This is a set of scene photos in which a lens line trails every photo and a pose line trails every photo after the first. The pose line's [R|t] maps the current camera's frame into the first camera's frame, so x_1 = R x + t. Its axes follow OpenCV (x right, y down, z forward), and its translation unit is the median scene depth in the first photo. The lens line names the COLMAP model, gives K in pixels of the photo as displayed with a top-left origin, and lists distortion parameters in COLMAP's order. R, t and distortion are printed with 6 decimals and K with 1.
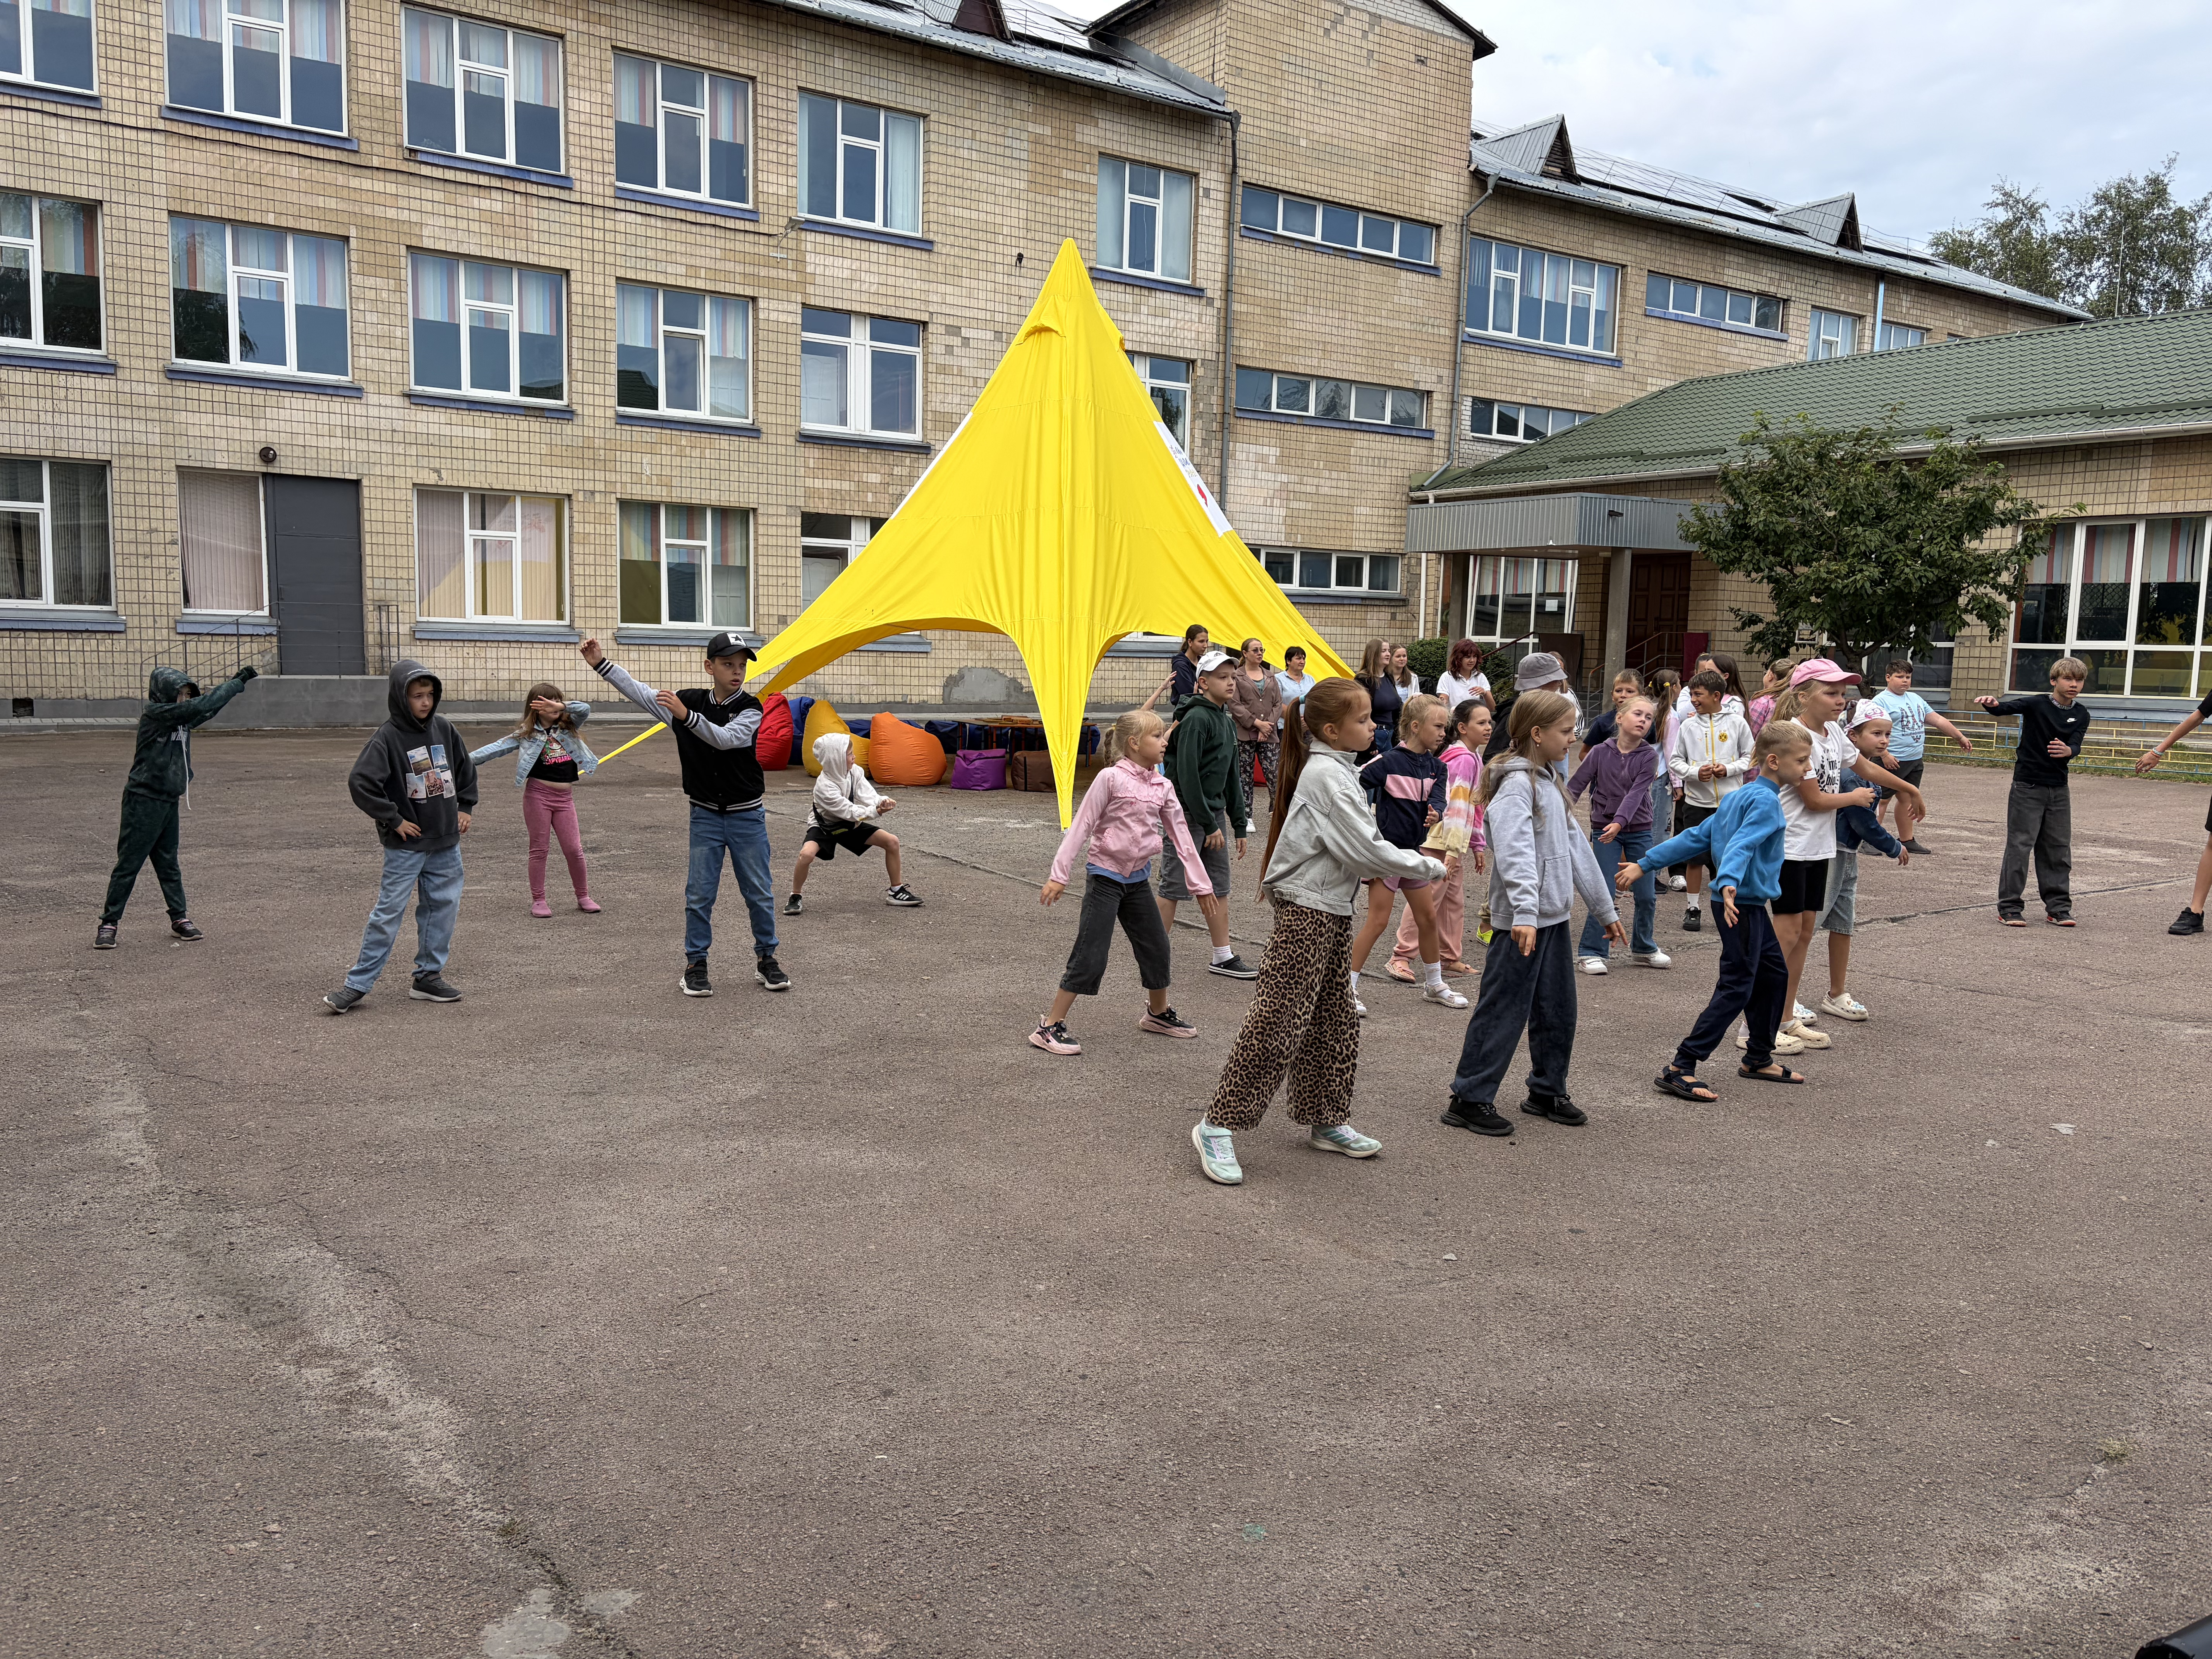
lens RADIAL K [[1732.4, 0, 1104.6], [0, 1732.4, 815.5], [0, 0, 1]] dist [0.061982, -0.050831]
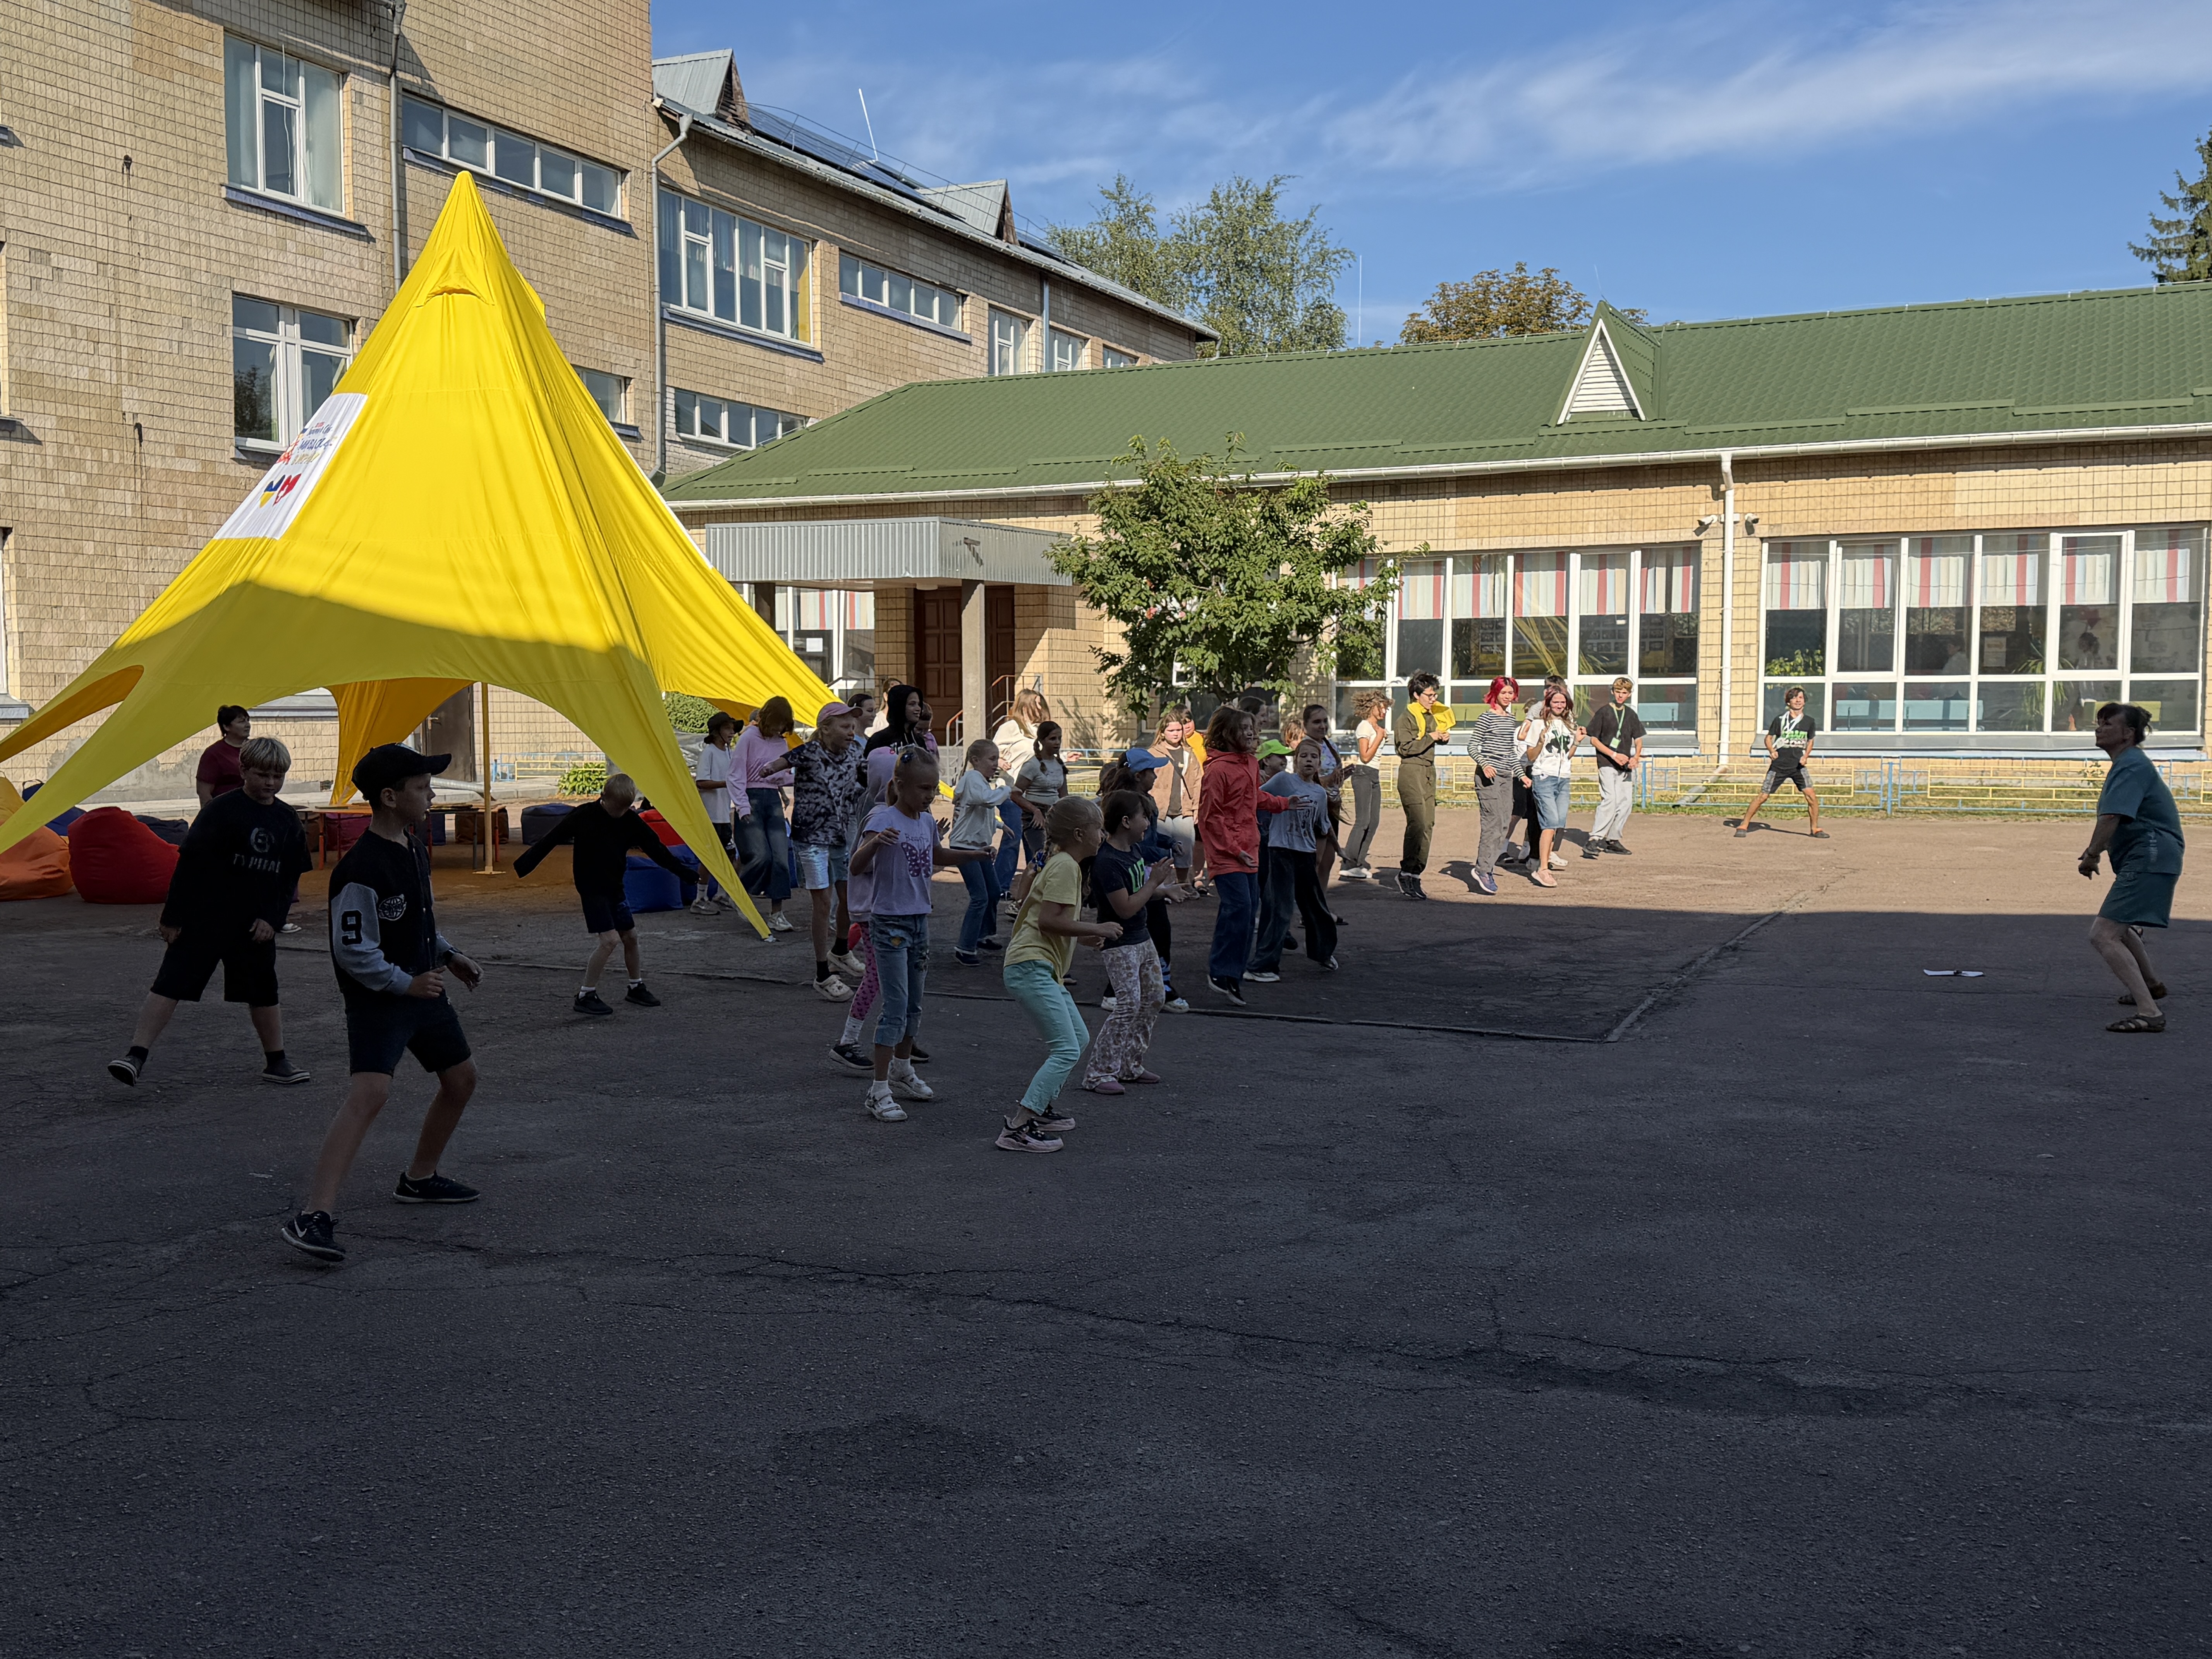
lens RADIAL K [[2242.2, 0, 1150.8], [0, 2242.2, 932.0], [0, 0, 1]] dist [-0.012259, 0.000000]
pose [[0.850305, -0.074244, 0.521028, -0.193465], [0.070919, 0.997134, 0.026347, -0.002291], [-0.521491, 0.014548, 0.853133, 0.013559]]
